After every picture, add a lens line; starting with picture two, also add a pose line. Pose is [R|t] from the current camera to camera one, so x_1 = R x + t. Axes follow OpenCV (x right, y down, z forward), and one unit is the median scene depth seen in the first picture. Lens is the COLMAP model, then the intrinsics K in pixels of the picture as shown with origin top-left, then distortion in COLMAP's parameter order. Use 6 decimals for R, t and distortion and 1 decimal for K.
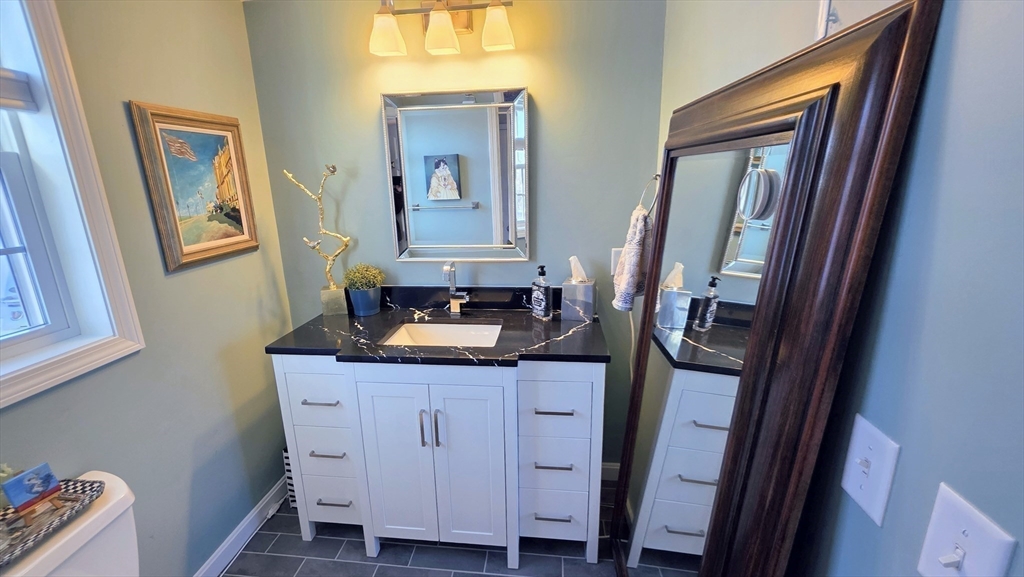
lens RADIAL K [[410.8, 0, 509.9], [0, 410.8, 290.0], [0, 0, 1]] dist [0.001362, 0.000677]
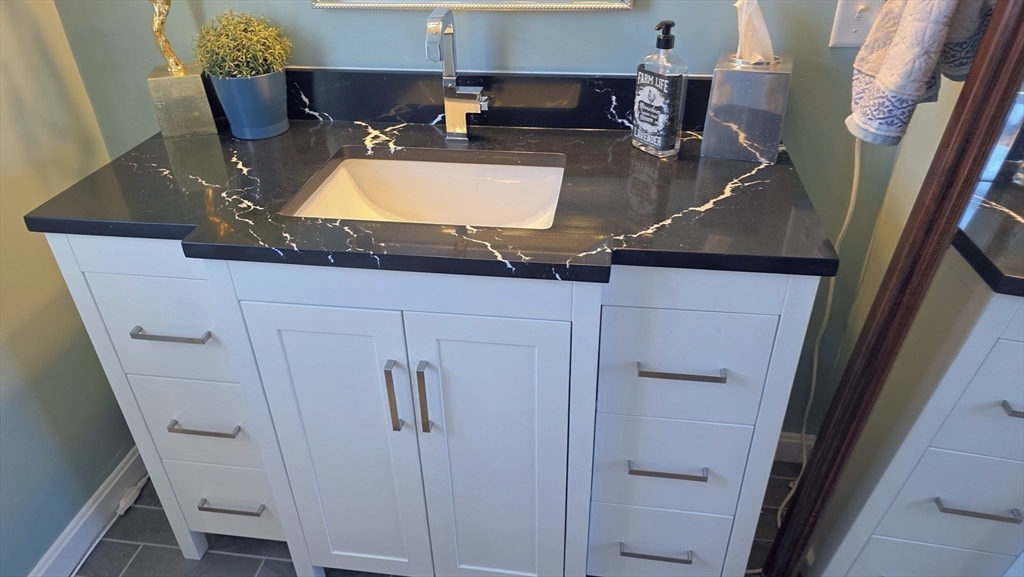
lens RADIAL K [[695.8, 0, 517.3], [0, 695.8, 295.0], [0, 0, 1]] dist [0.057158, -0.056487]
pose [[0.999177, 0.020776, -0.034831, -0.039946], [-0.008907, 0.950270, 0.311301, -0.017078], [0.039566, -0.310735, 0.949673, 0.249180]]
